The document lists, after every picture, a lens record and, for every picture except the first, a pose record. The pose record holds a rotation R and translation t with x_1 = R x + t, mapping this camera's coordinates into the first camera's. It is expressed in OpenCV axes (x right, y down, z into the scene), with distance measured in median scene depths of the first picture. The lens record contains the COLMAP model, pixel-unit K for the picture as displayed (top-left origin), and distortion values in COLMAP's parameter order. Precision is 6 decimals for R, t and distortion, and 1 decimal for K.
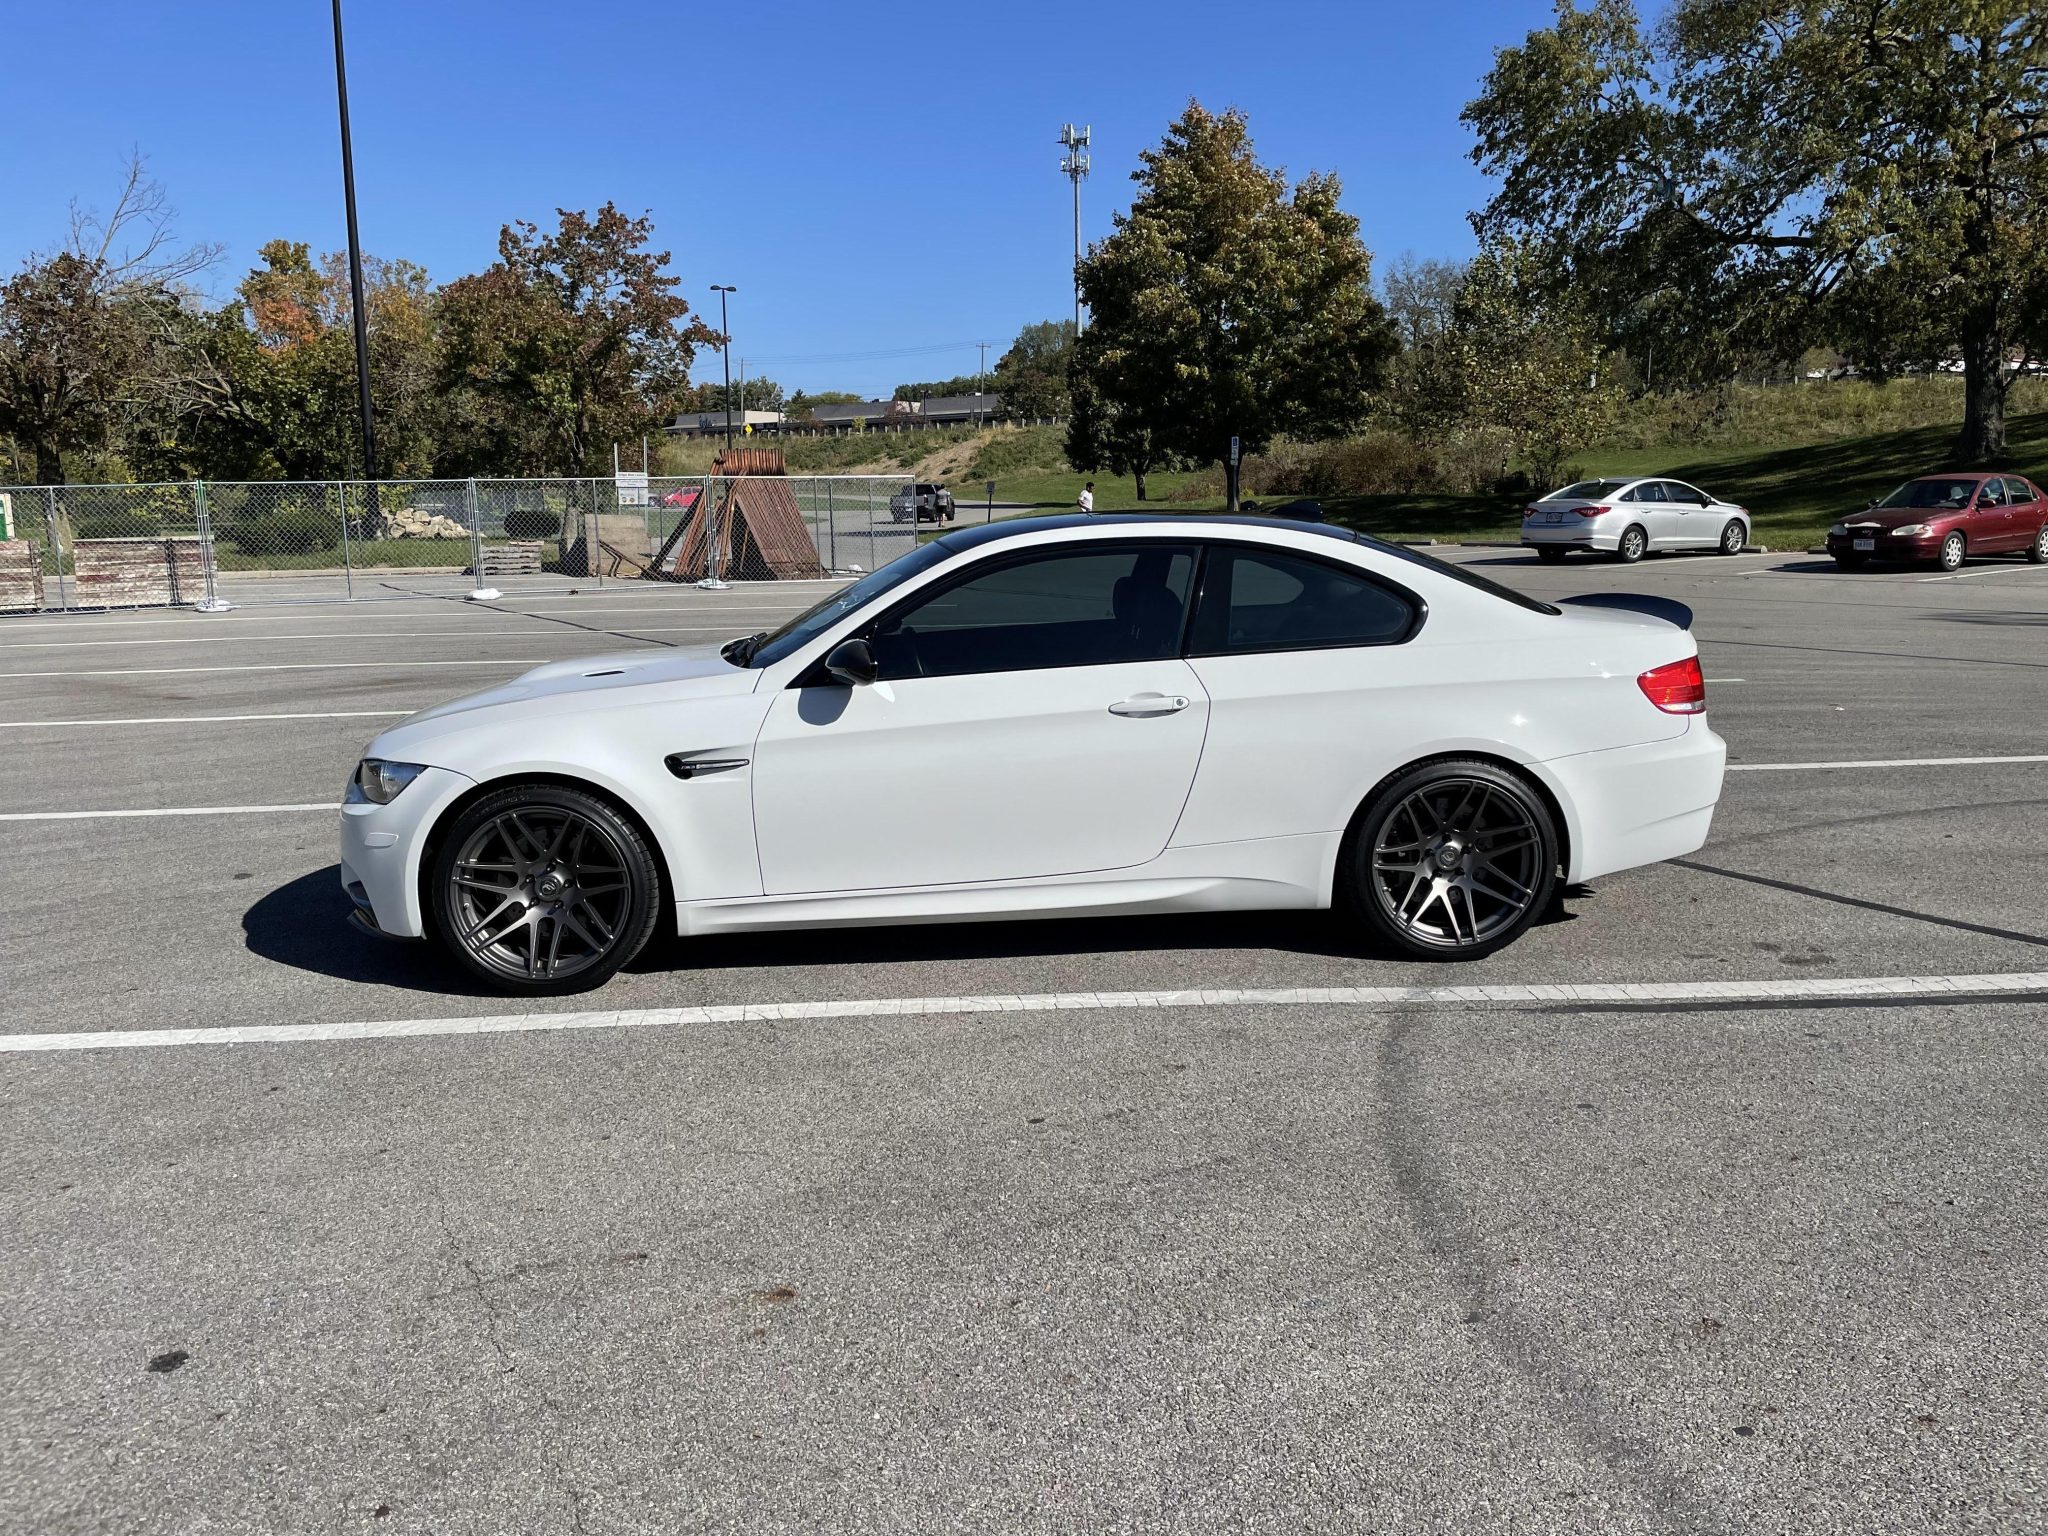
lens RADIAL K [[1557.2, 0, 1017.6], [0, 1557.2, 720.4], [0, 0, 1]] dist [0.084699, -0.112904]
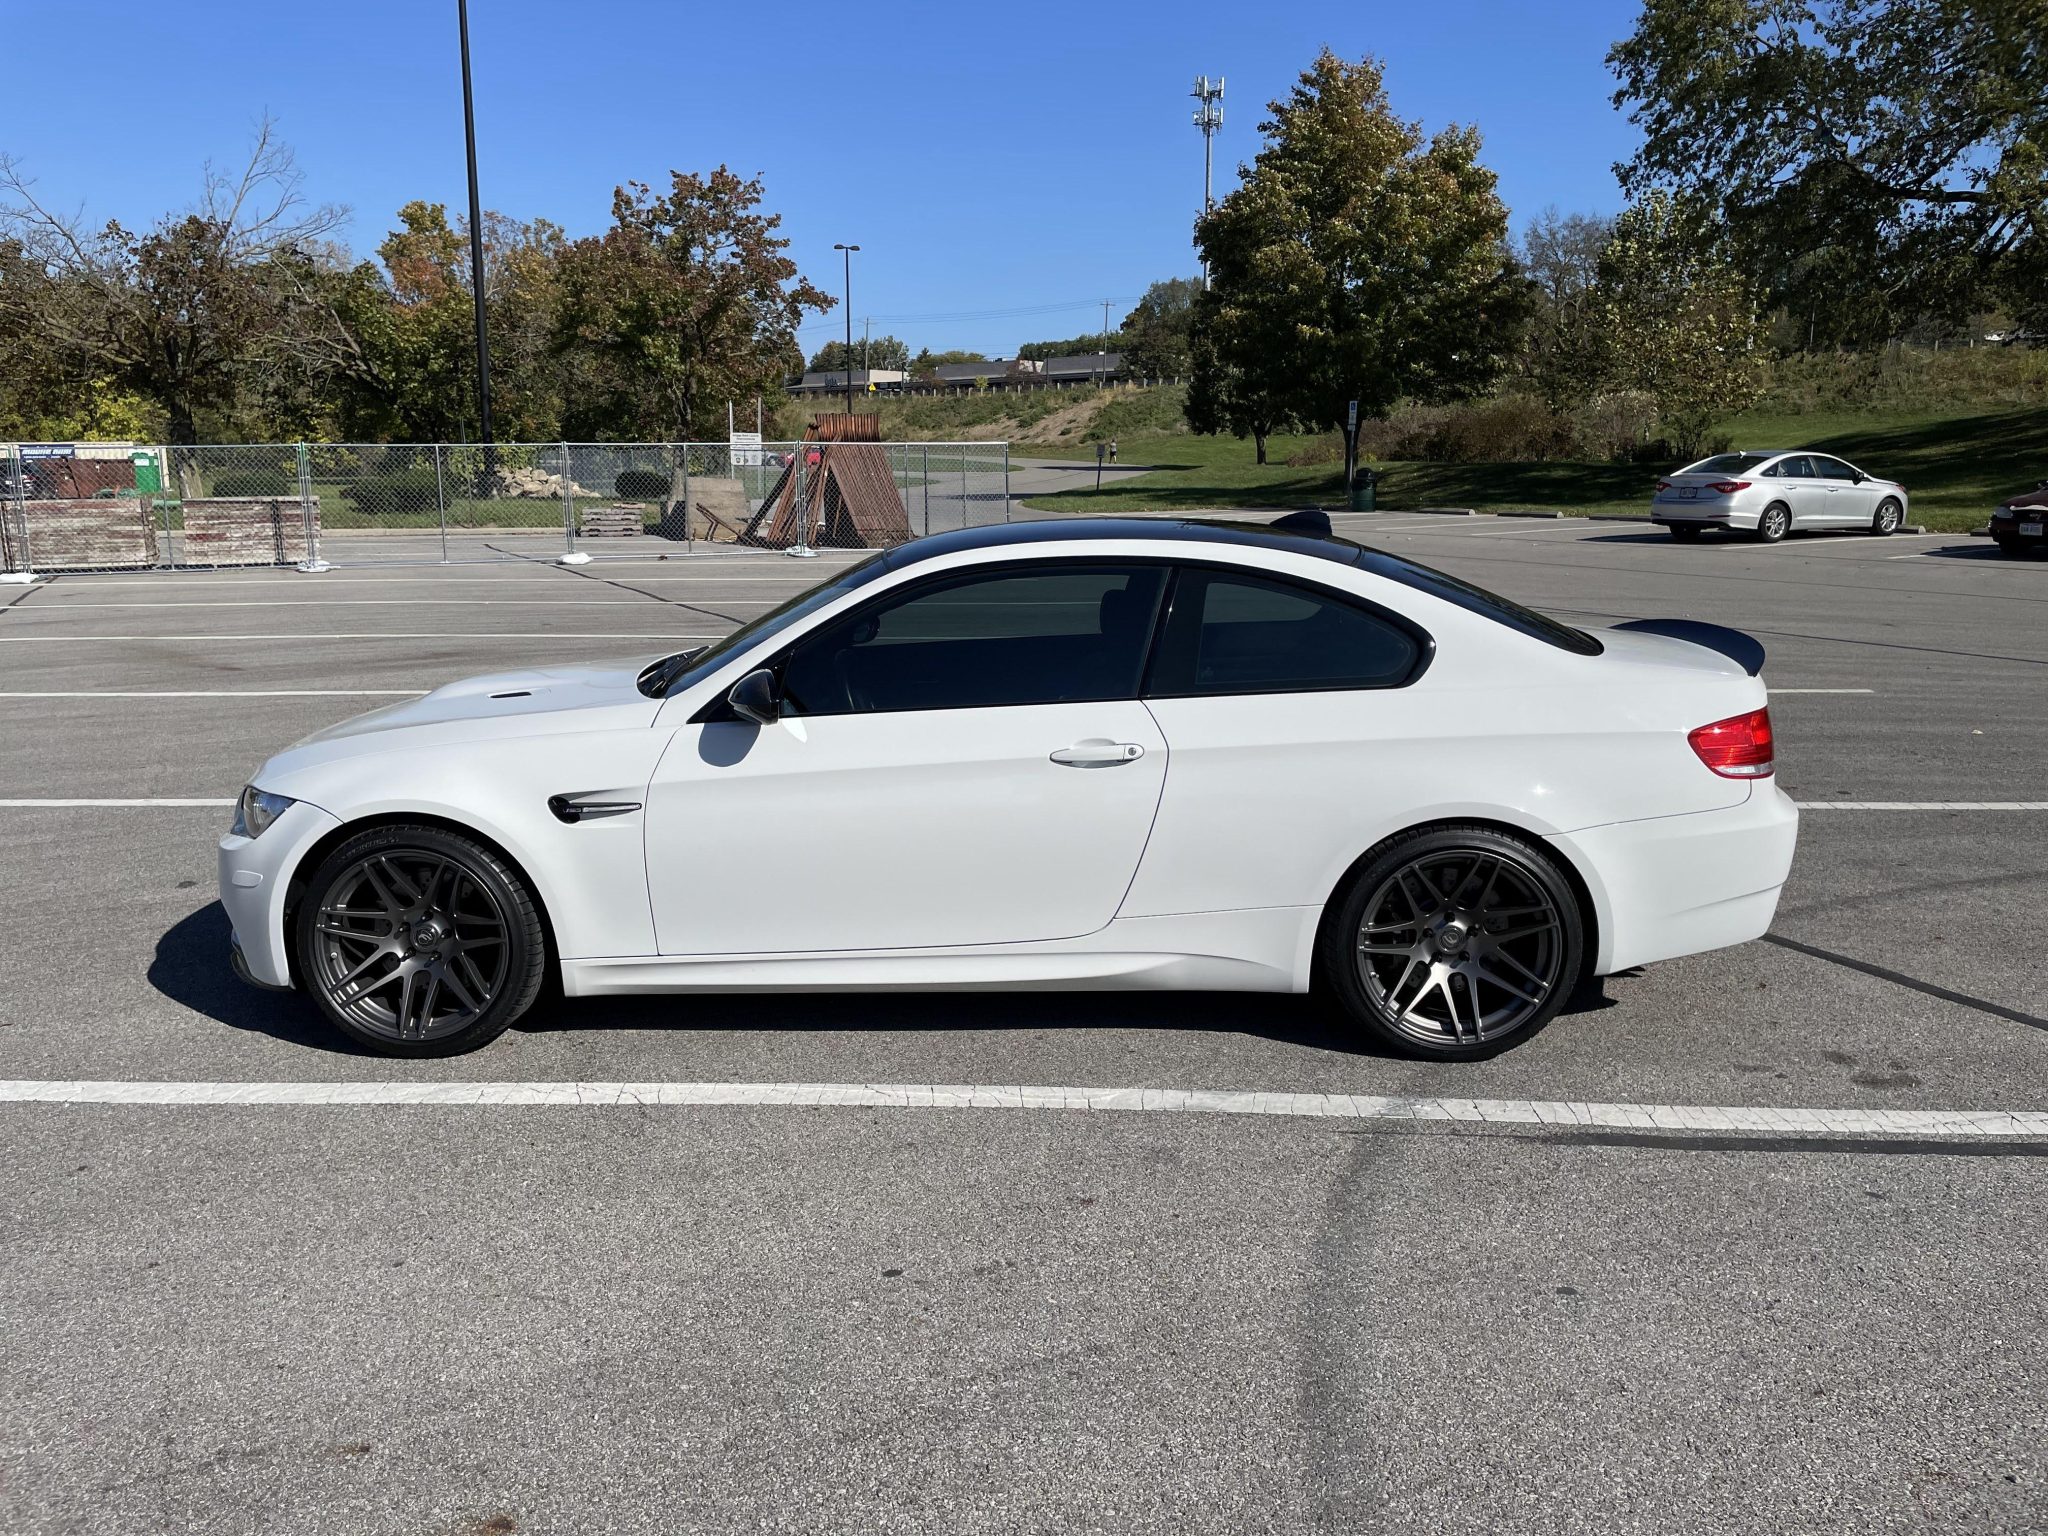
lens RADIAL K [[1557.2, 0, 991.4], [0, 1557.2, 722.0], [0, 0, 1]] dist [0.084699, -0.112904]
pose [[0.995457, 0.025678, -0.091680, 0.021259], [-0.023280, 0.999361, 0.027130, -0.010019], [0.092318, -0.024873, 0.995419, 0.027448]]
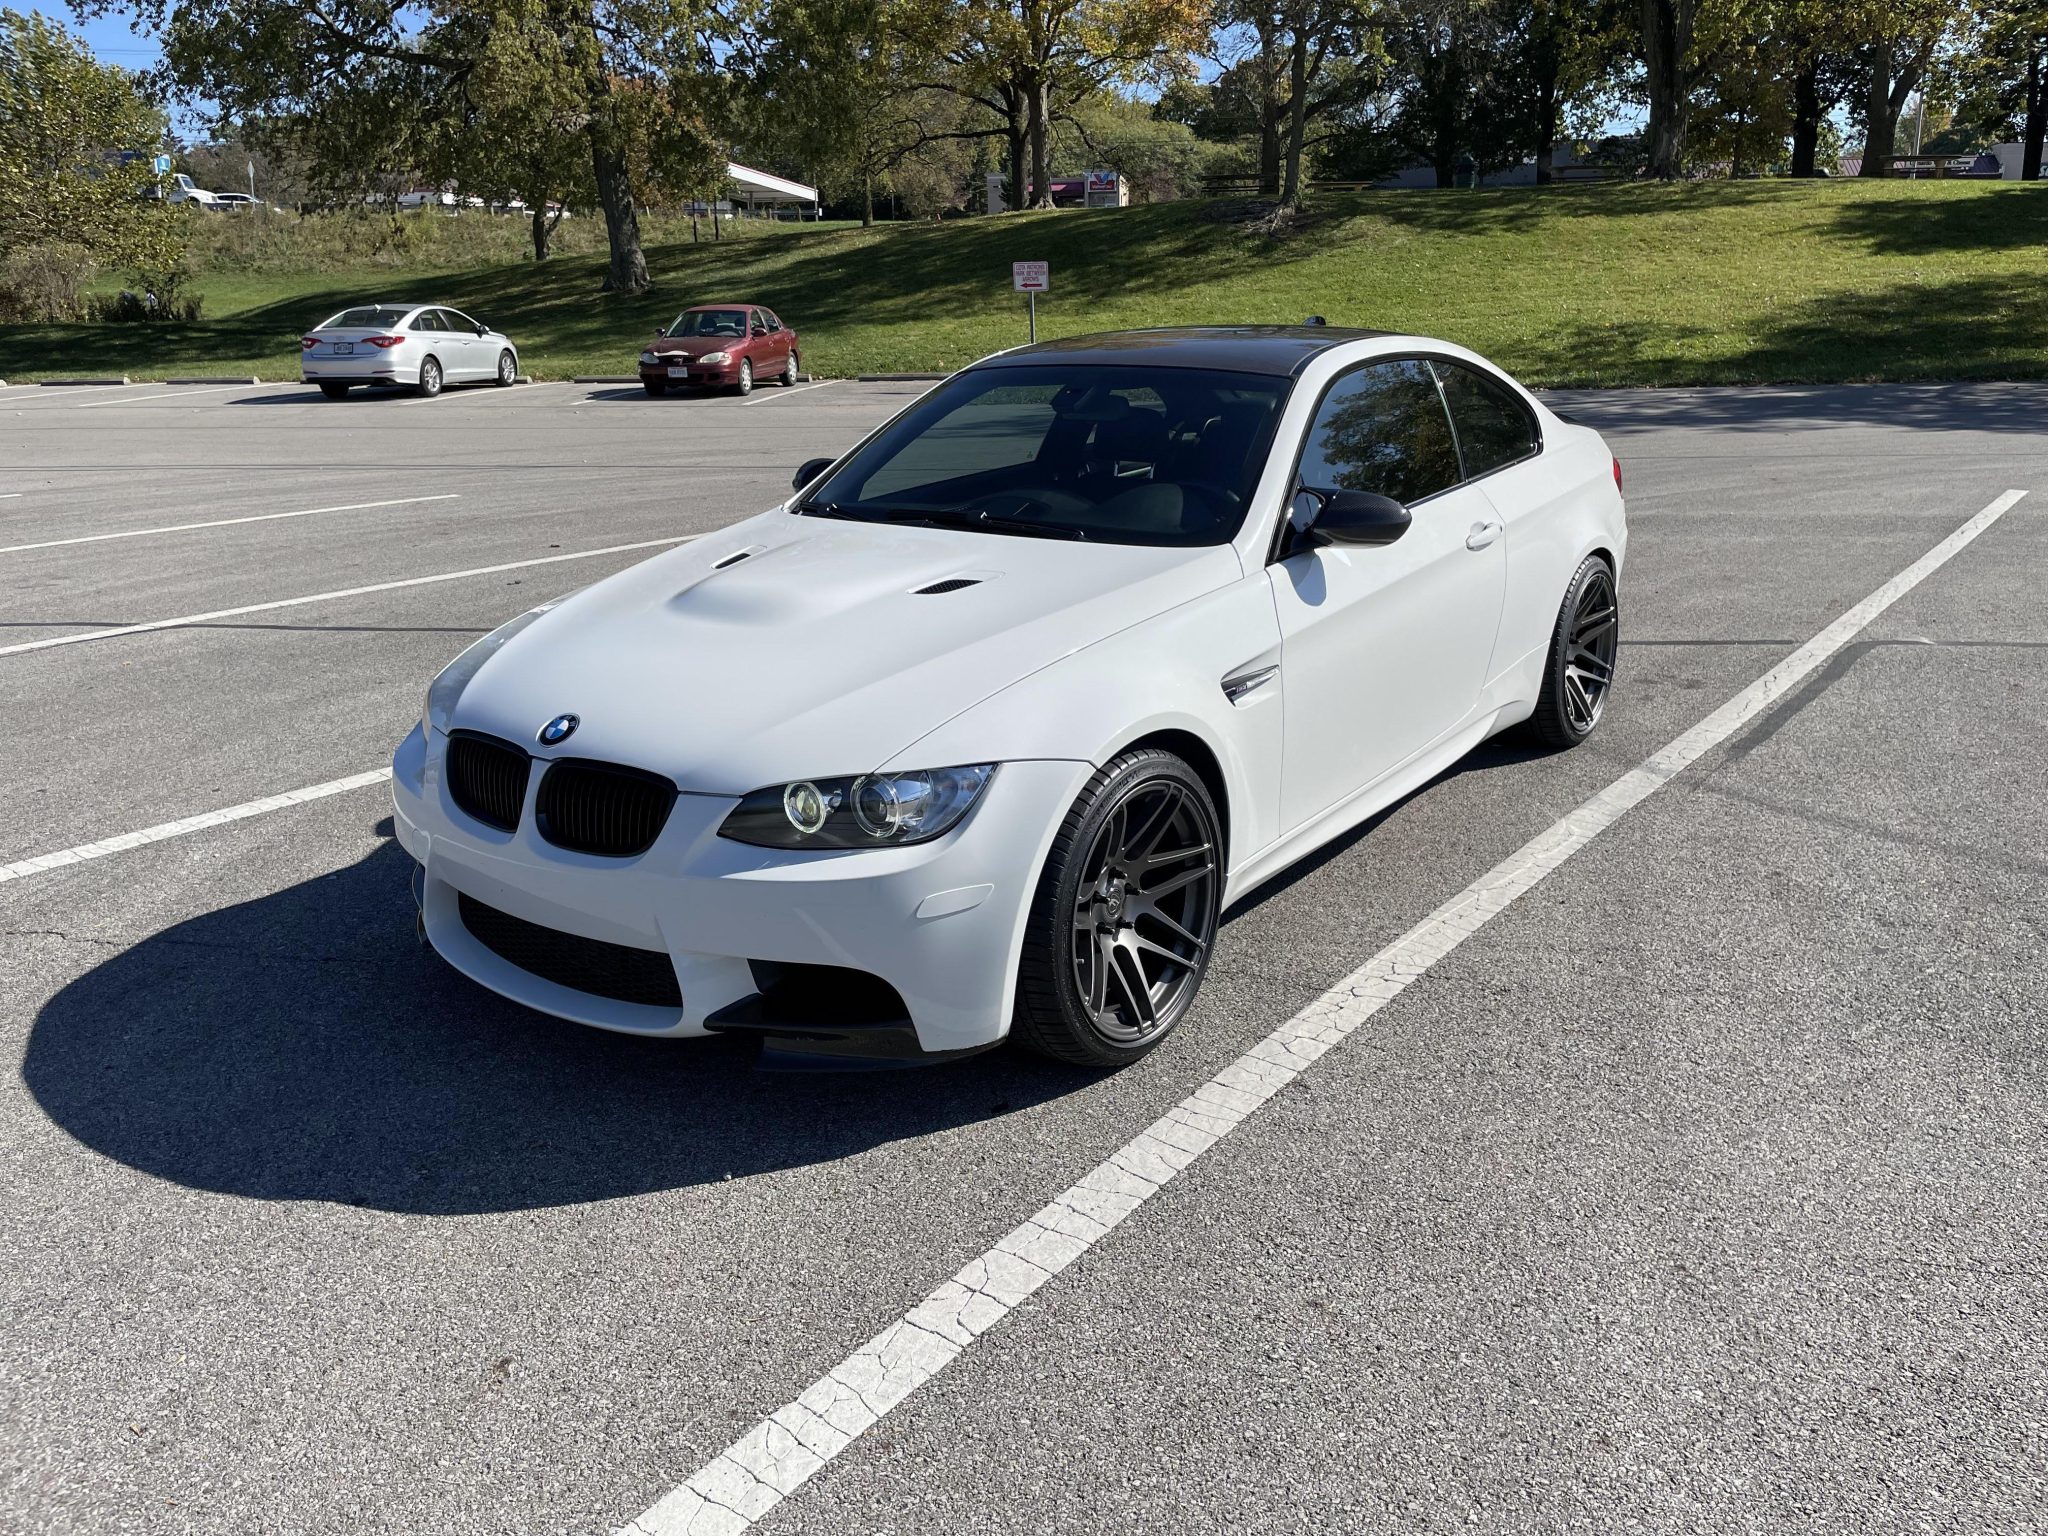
lens RADIAL K [[1557.2, 0, 1024.4], [0, 1557.2, 762.9], [0, 0, 1]] dist [0.084699, -0.112904]
pose [[0.634329, -0.211385, 0.743602, -0.165934], [0.115128, 0.976994, 0.179522, -0.015633], [-0.764443, -0.028267, 0.644072, 0.121621]]
